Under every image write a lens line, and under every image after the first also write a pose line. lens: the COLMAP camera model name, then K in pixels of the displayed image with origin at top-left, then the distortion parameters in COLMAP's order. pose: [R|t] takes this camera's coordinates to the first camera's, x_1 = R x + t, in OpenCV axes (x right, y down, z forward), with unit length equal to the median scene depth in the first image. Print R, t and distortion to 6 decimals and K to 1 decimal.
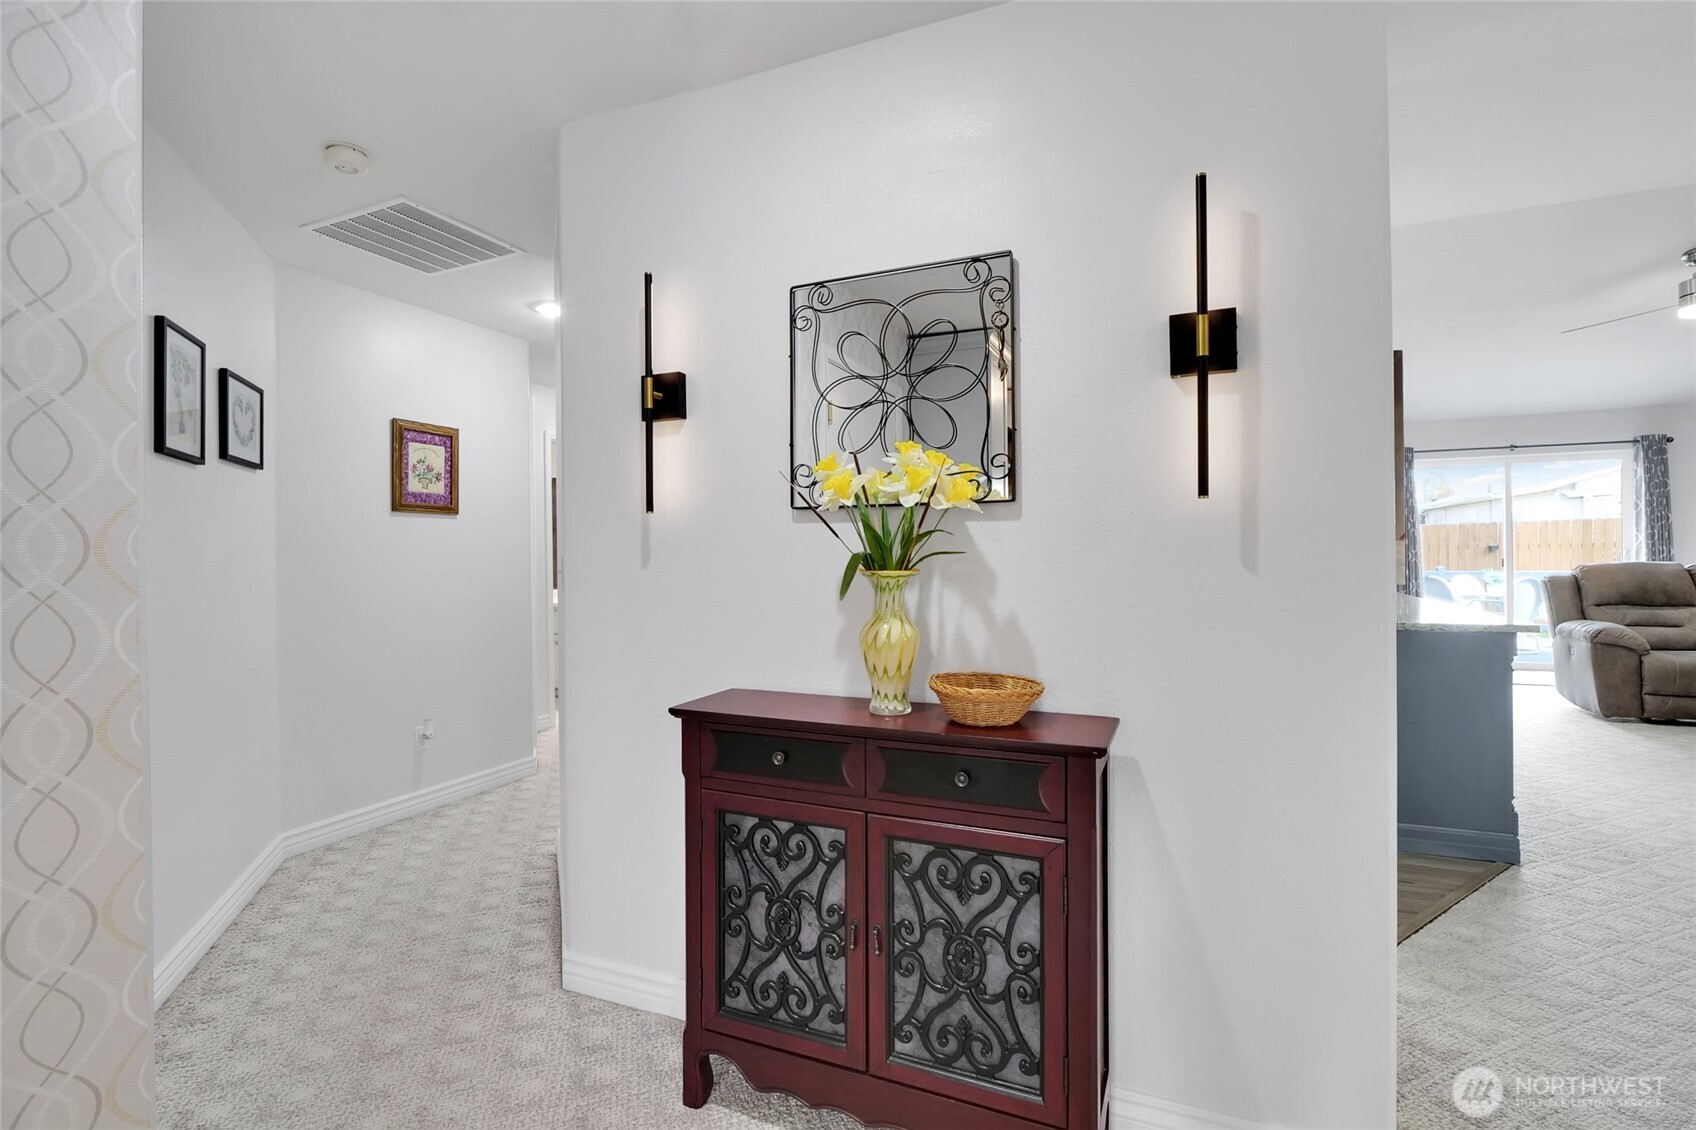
lens RADIAL K [[807.6, 0, 845.4], [0, 807.6, 552.7], [0, 0, 1]] dist [-0.004185, -0.000120]
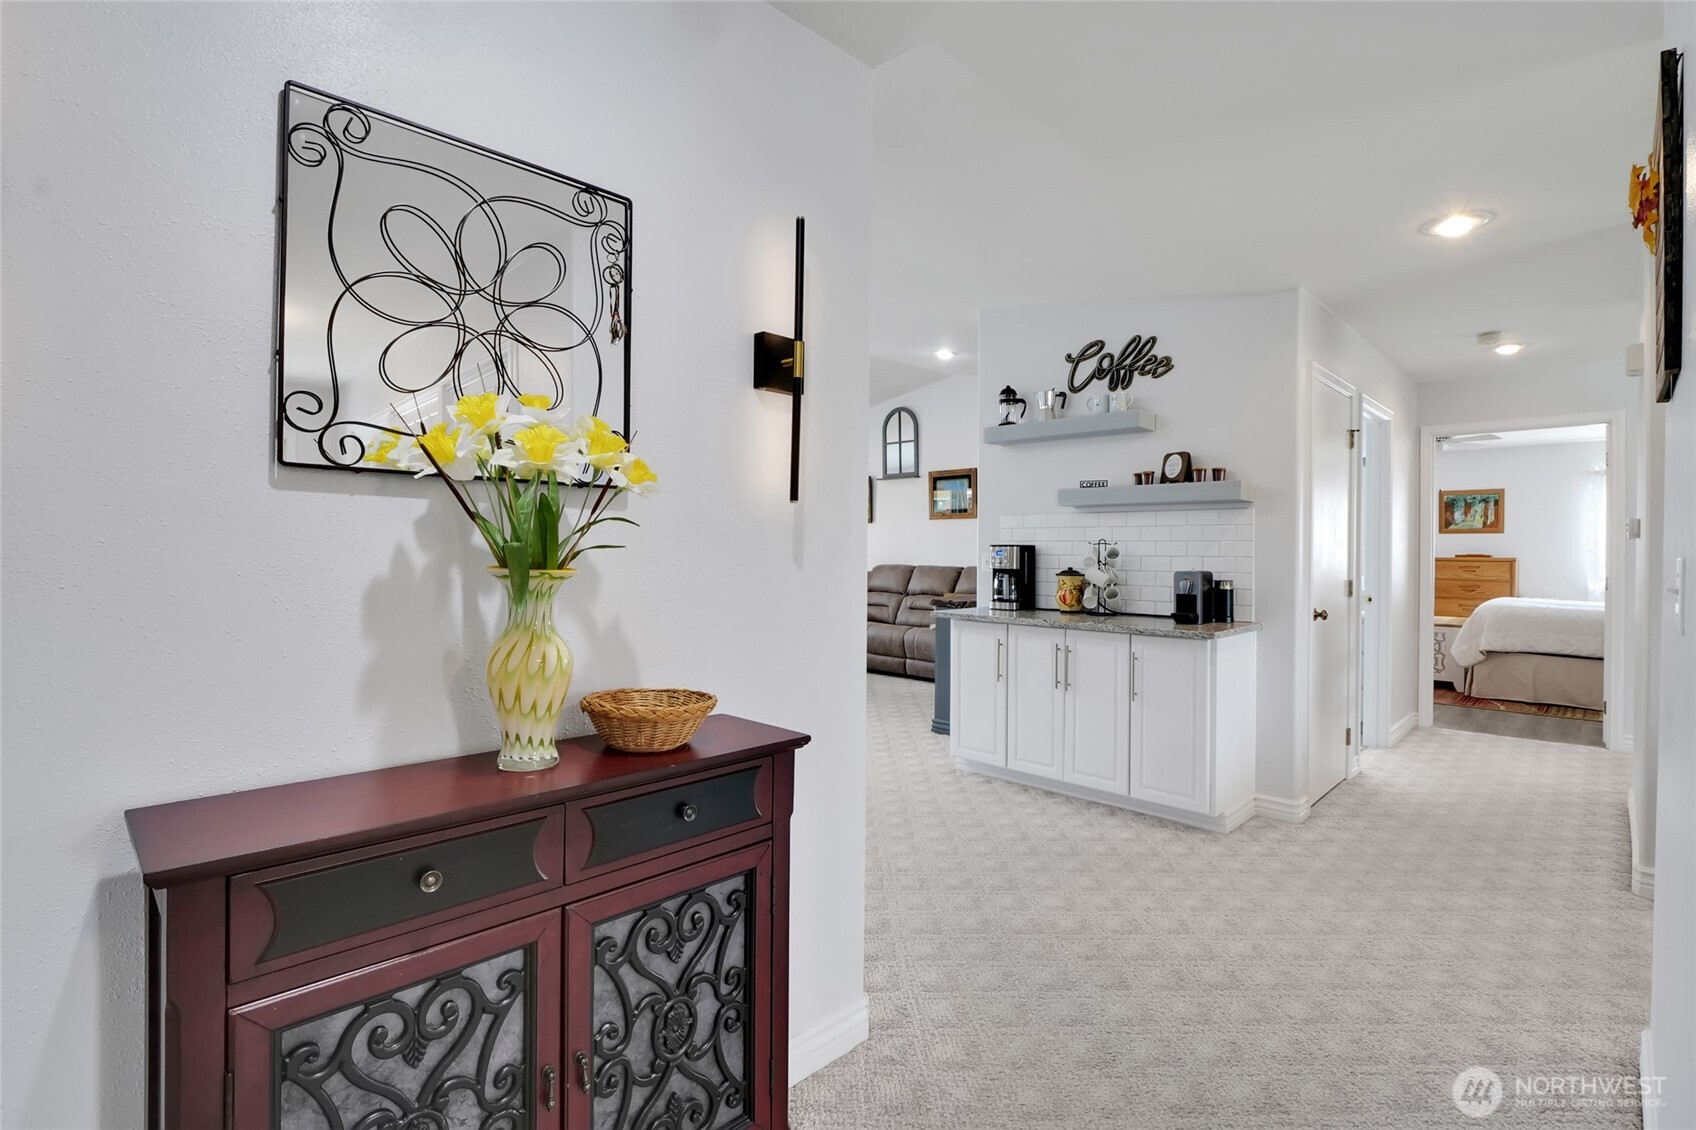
lens RADIAL K [[807.6, 0, 849.4], [0, 807.6, 551.7], [0, 0, 1]] dist [-0.004185, -0.000120]
pose [[0.338062, 0.013676, 0.941025, -0.534420], [-0.011449, 0.999880, -0.010419, 0.010433], [-0.941054, -0.007252, 0.338178, 0.488123]]
